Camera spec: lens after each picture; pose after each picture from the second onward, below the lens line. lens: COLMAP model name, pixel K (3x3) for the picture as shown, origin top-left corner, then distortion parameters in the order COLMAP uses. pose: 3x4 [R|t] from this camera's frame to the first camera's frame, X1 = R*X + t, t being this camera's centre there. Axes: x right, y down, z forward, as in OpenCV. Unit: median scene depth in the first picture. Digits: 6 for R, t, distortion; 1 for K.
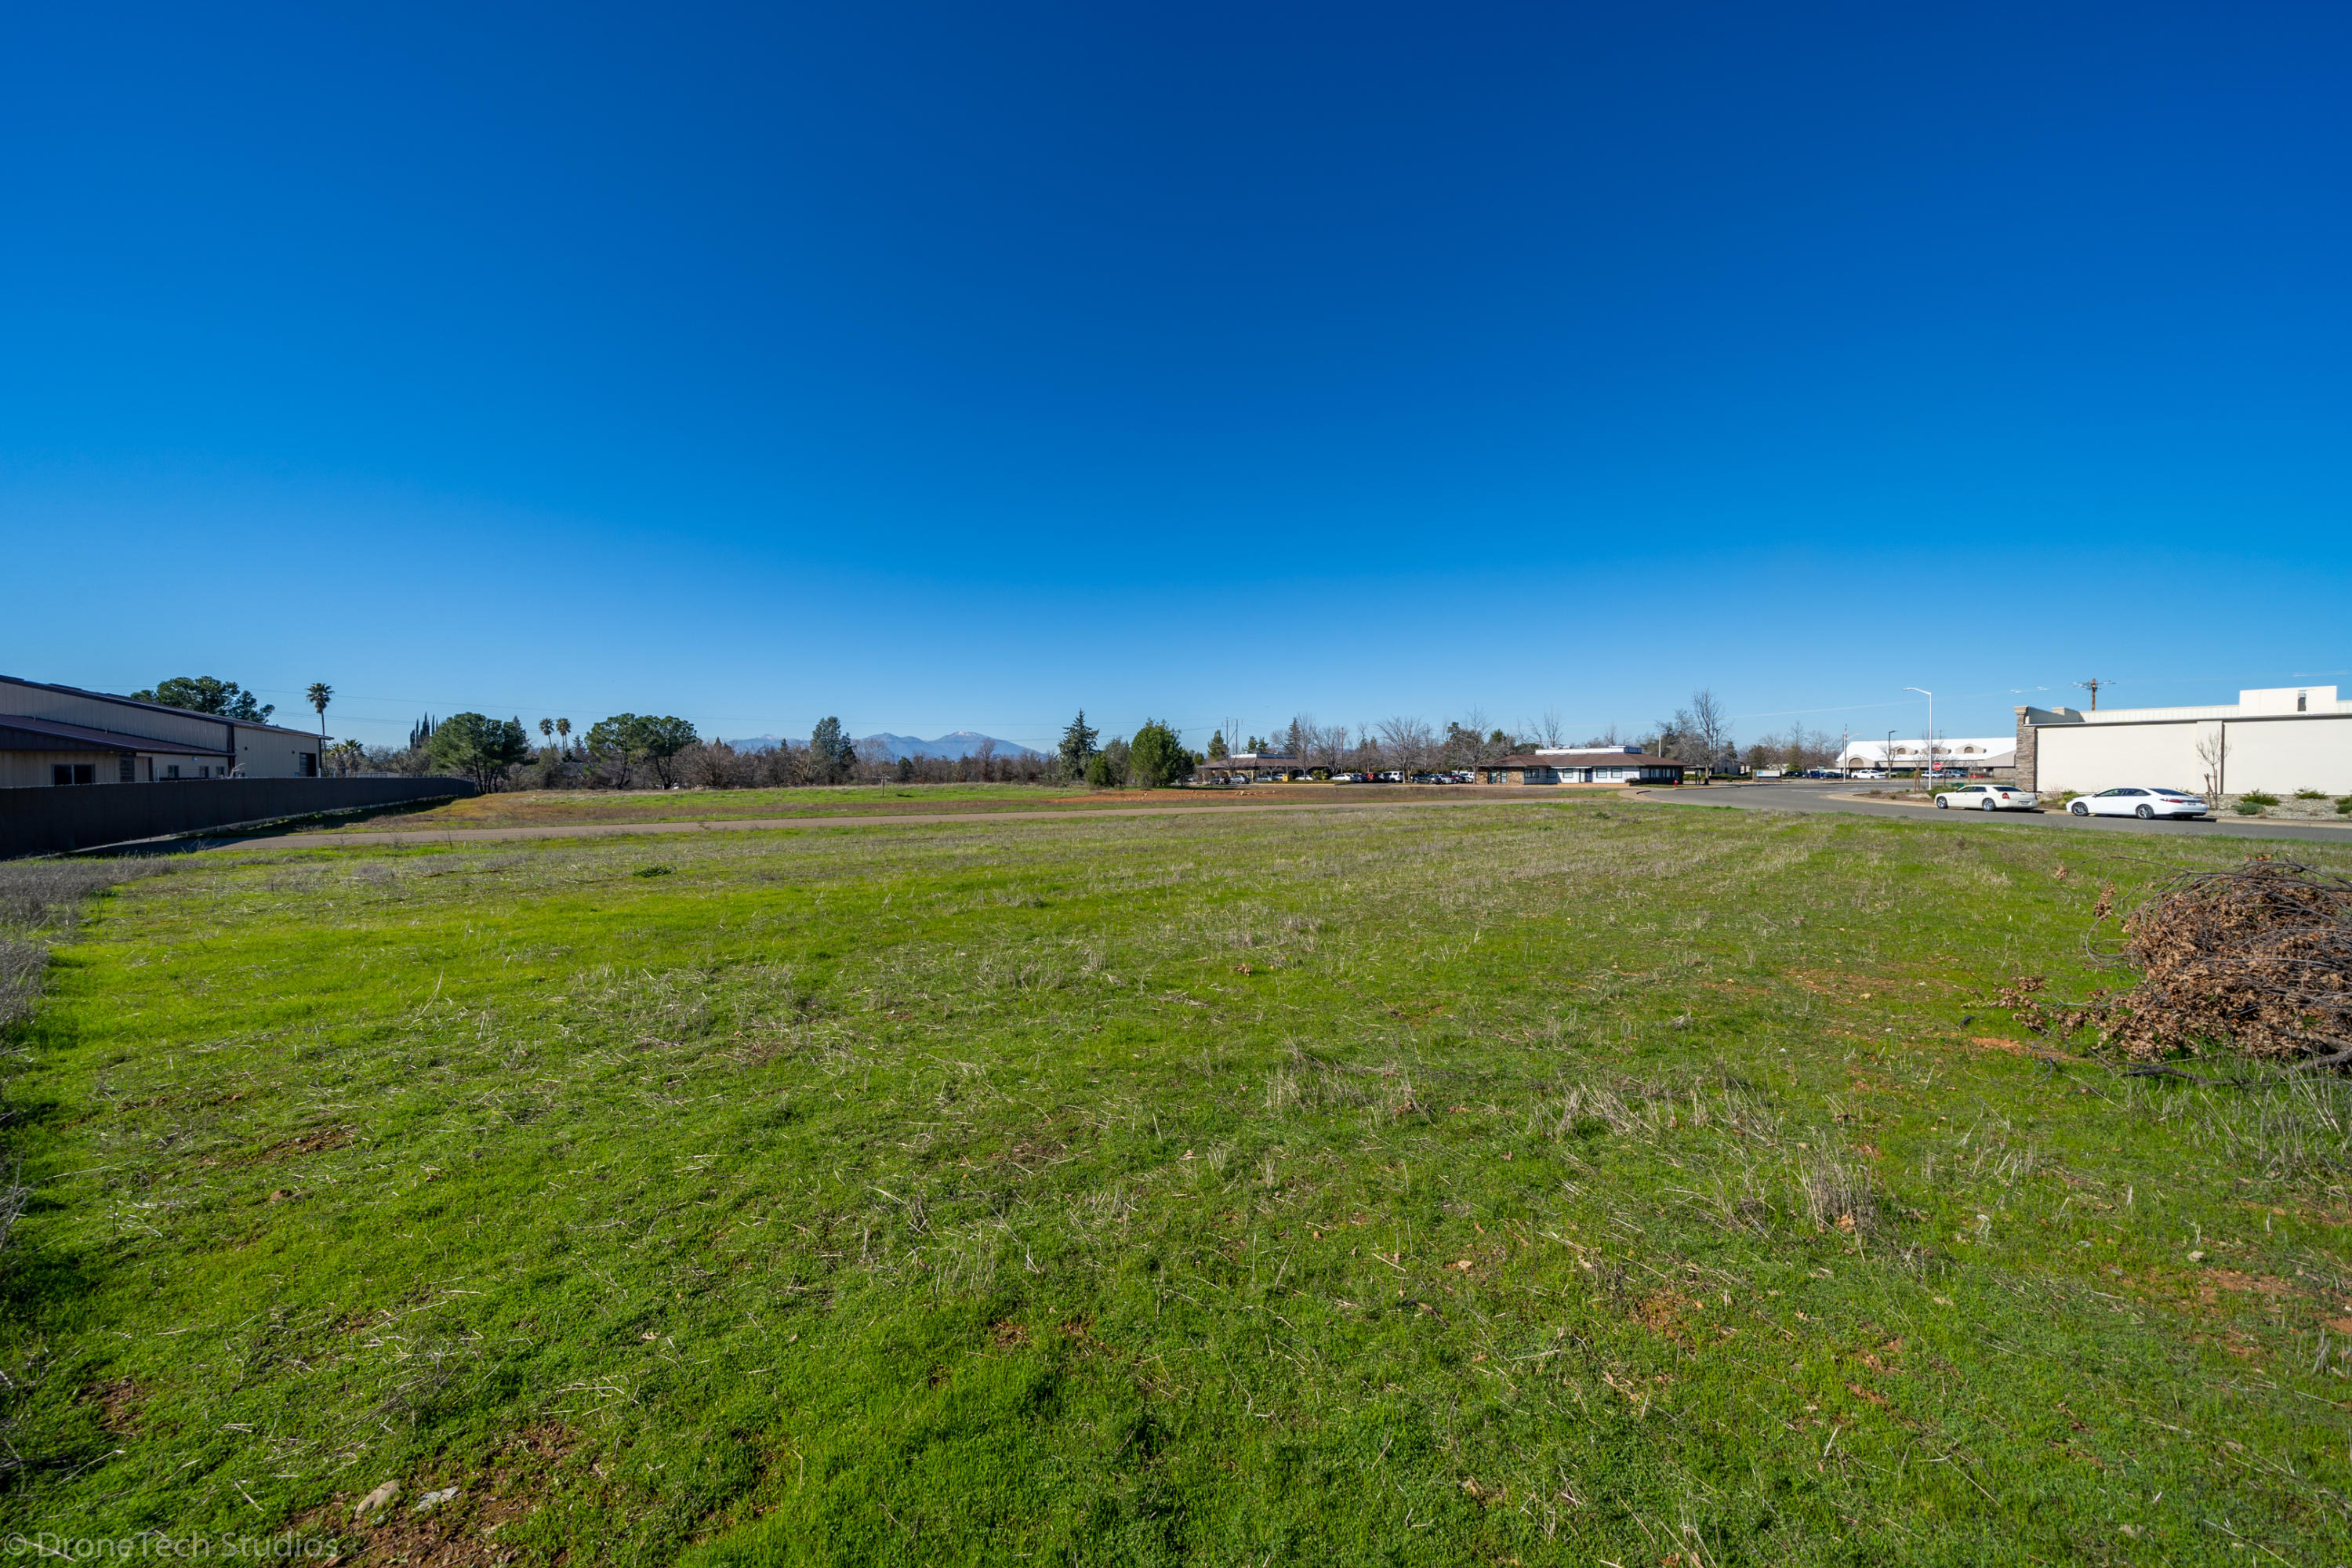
lens RADIAL K [[797.9, 0, 1173.1], [0, 797.9, 791.2], [0, 0, 1]] dist [-0.011692, 0.000202]
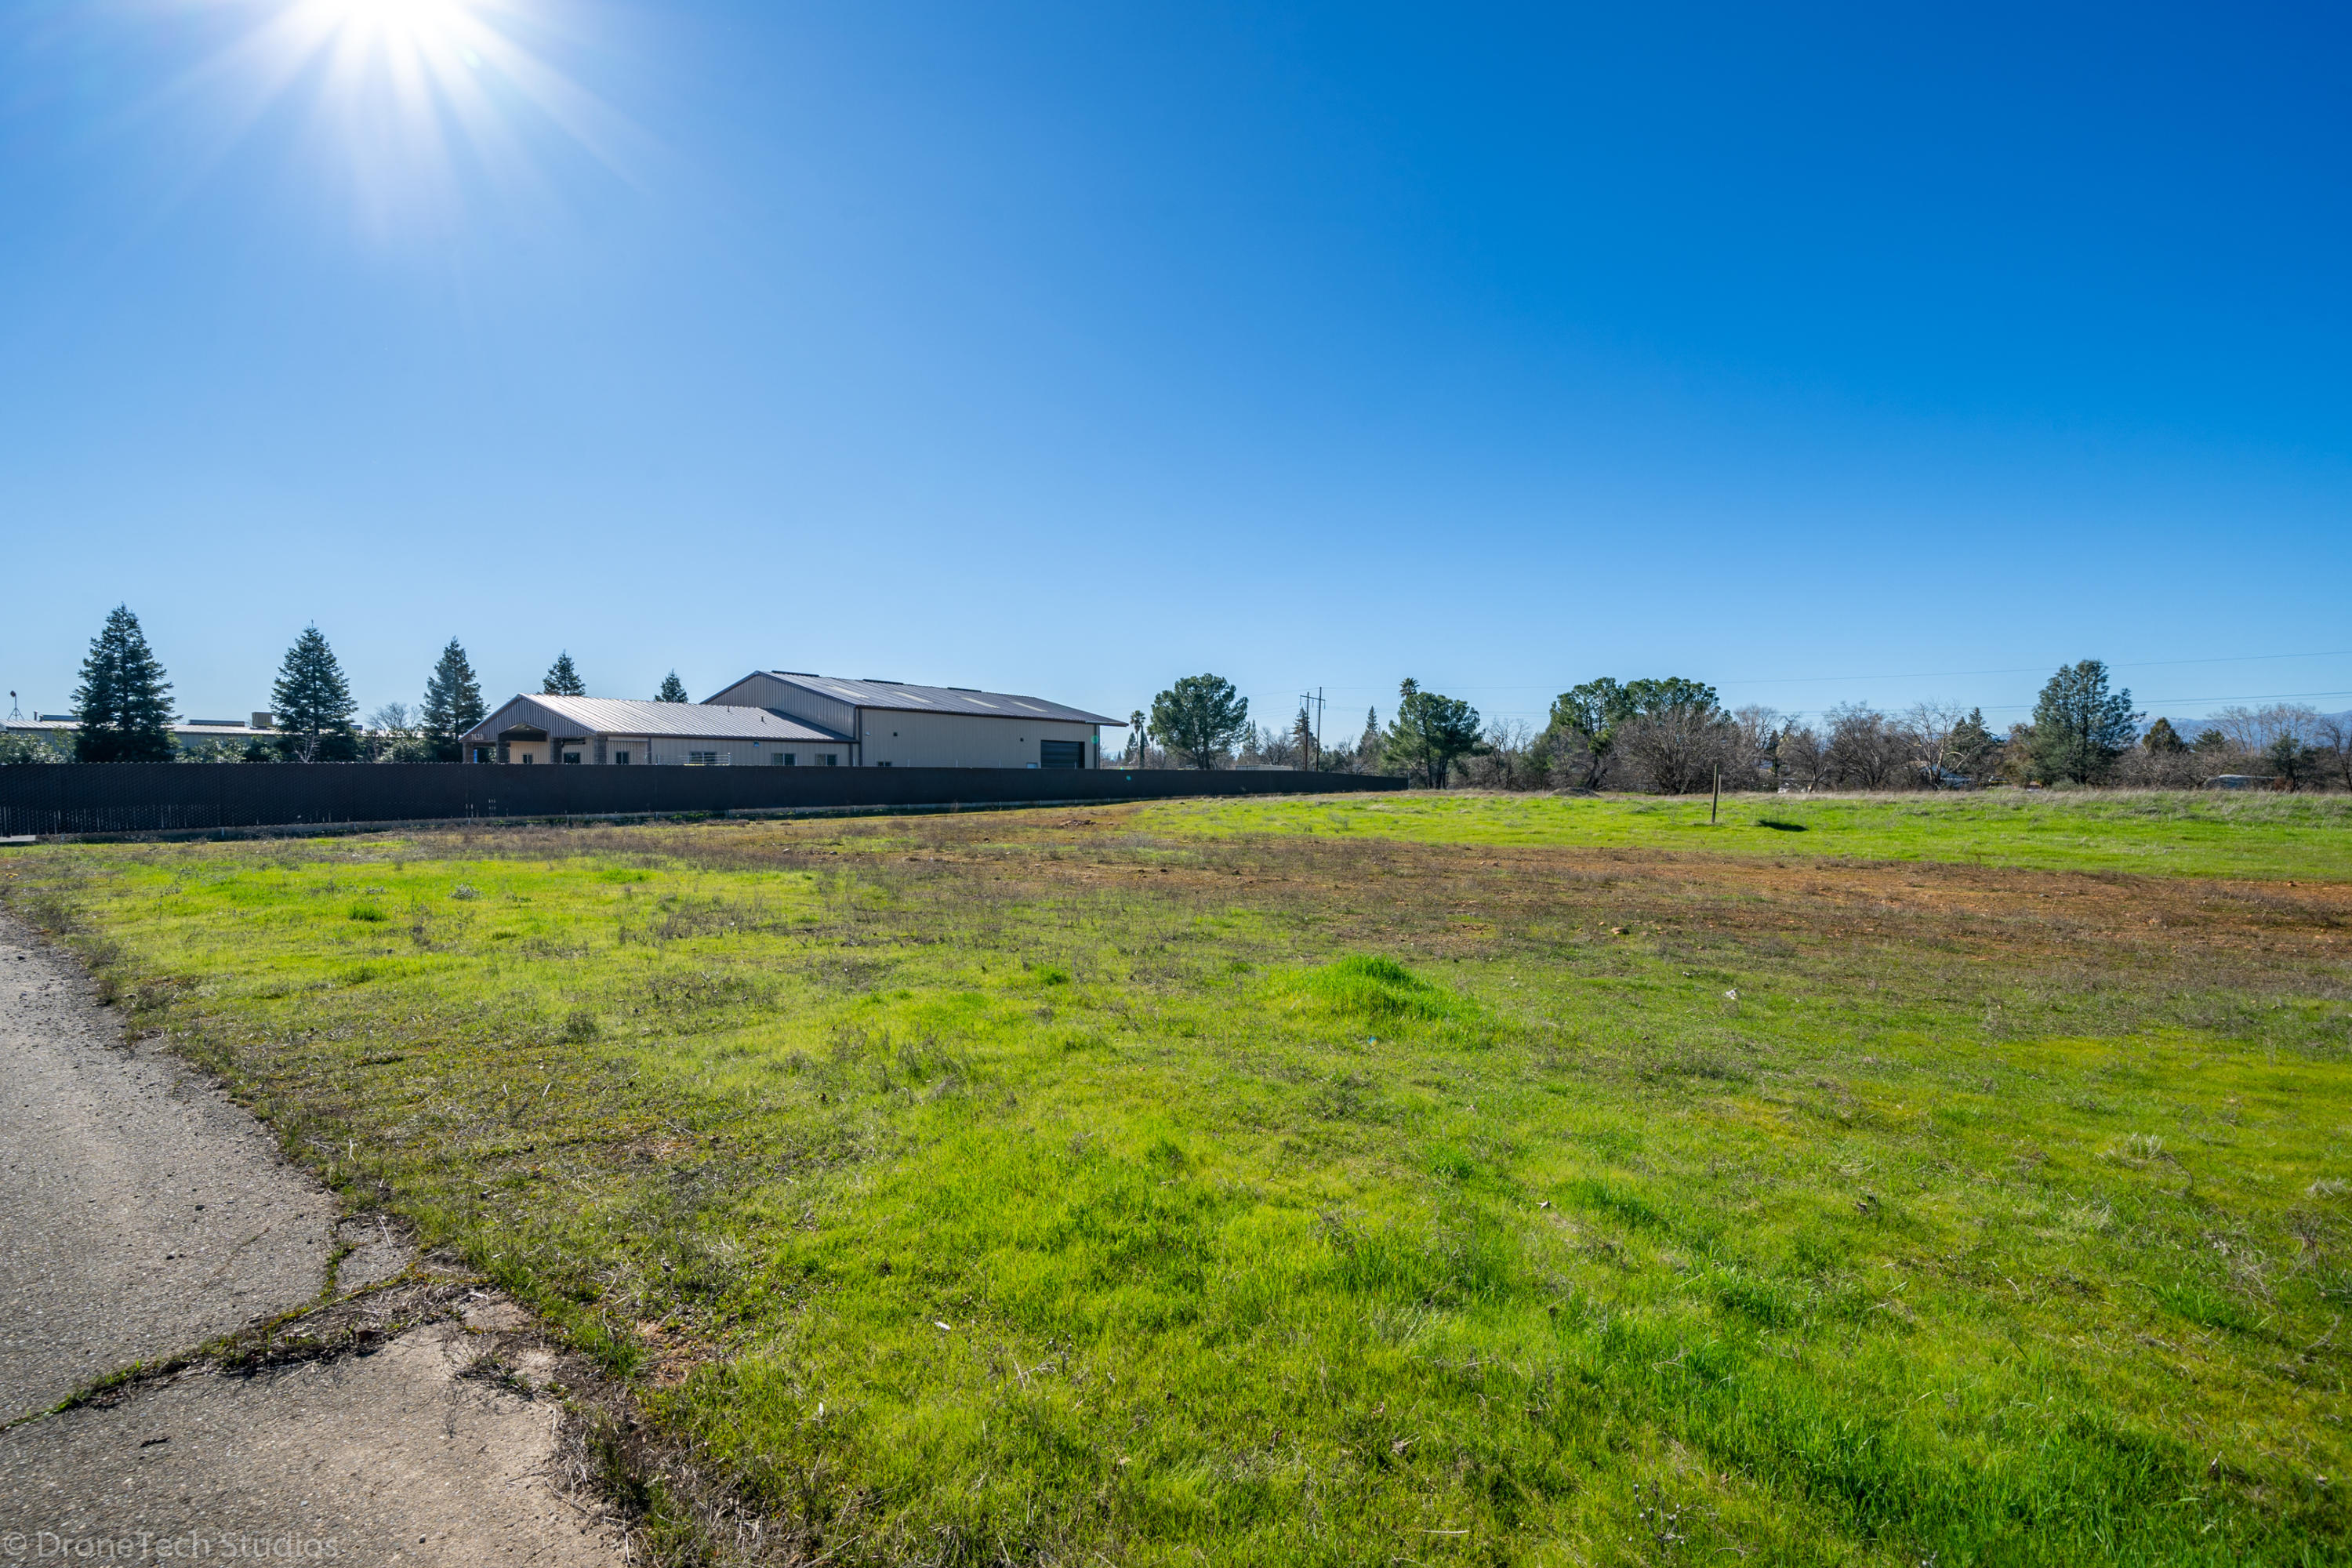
lens RADIAL K [[962.0, 0, 1173.2], [0, 962.0, 795.0], [0, 0, 1]] dist [0.004265, -0.000143]
pose [[0.314956, 0.023397, -0.948818, -0.021744], [-0.021839, 0.999610, 0.017401, -0.004976], [0.948855, 0.015240, 0.315344, 0.402688]]
